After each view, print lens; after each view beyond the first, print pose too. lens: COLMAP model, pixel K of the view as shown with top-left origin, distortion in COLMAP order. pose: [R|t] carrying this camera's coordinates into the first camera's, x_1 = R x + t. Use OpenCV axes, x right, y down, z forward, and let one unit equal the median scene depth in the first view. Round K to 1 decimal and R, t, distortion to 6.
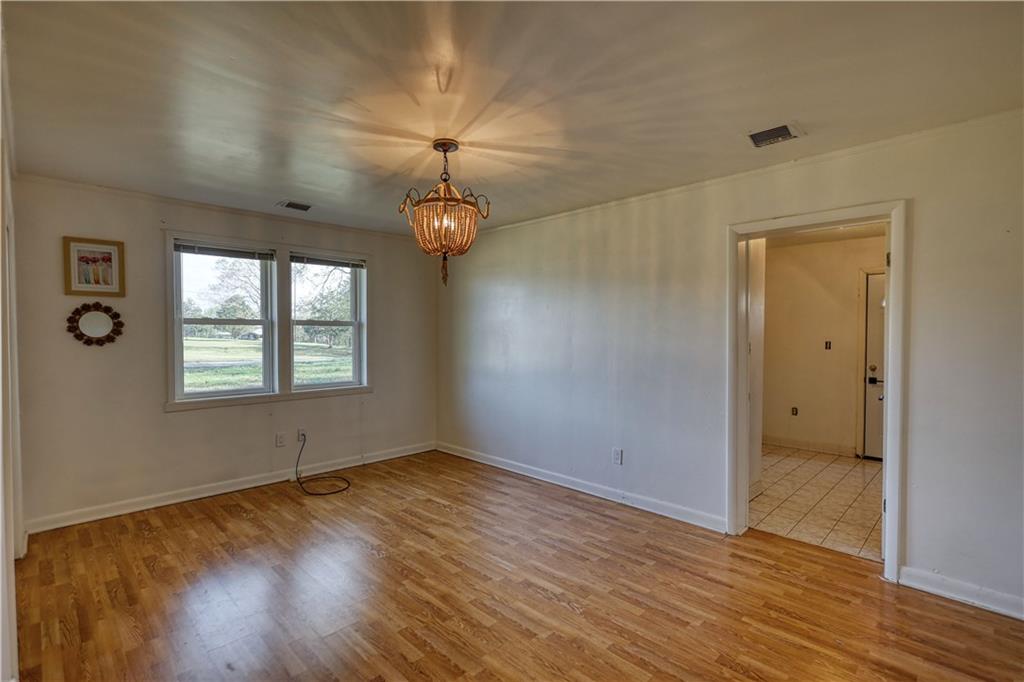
lens RADIAL K [[478.3, 0, 515.2], [0, 478.3, 342.5], [0, 0, 1]] dist [0.000013, 0.000182]
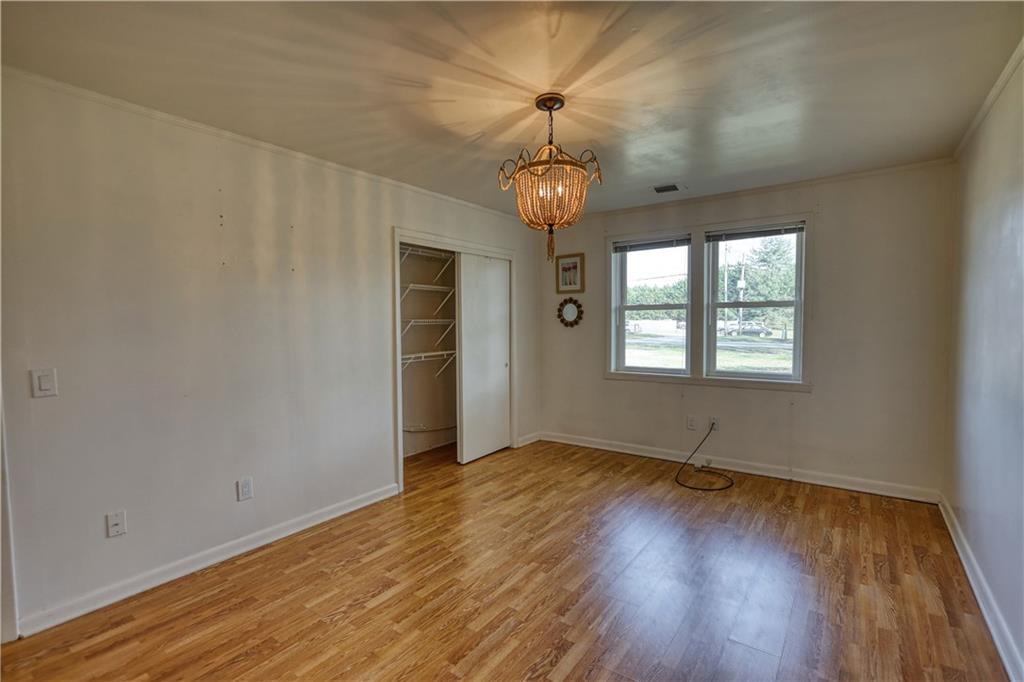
lens RADIAL K [[463.9, 0, 493.6], [0, 463.9, 345.2], [0, 0, 1]] dist [-0.000349, 0.000013]
pose [[0.156237, 0.048741, -0.986516, 0.523933], [-0.006963, 0.998811, 0.048246, -0.005098], [0.987695, -0.000668, 0.156391, 0.572594]]
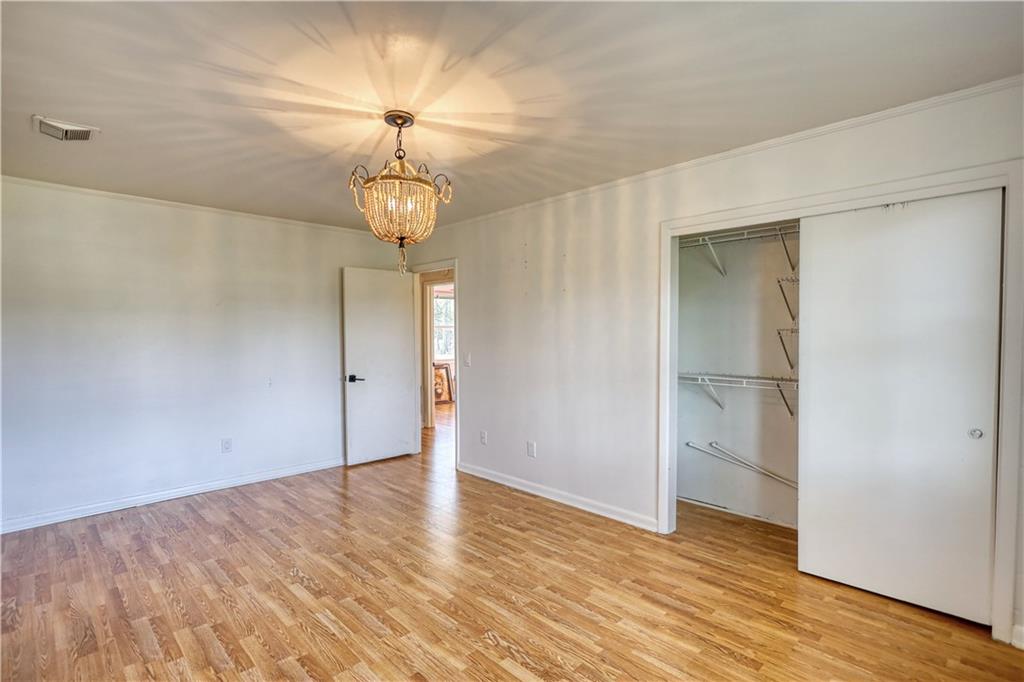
lens RADIAL K [[491.3, 0, 542.7], [0, 491.3, 347.2], [0, 0, 1]] dist [0.000282, 0.000199]
pose [[-0.998278, 0.004548, -0.058491, -0.266697], [0.001932, 0.998999, 0.044695, -0.020487], [0.058635, 0.044505, -0.997287, 1.457920]]
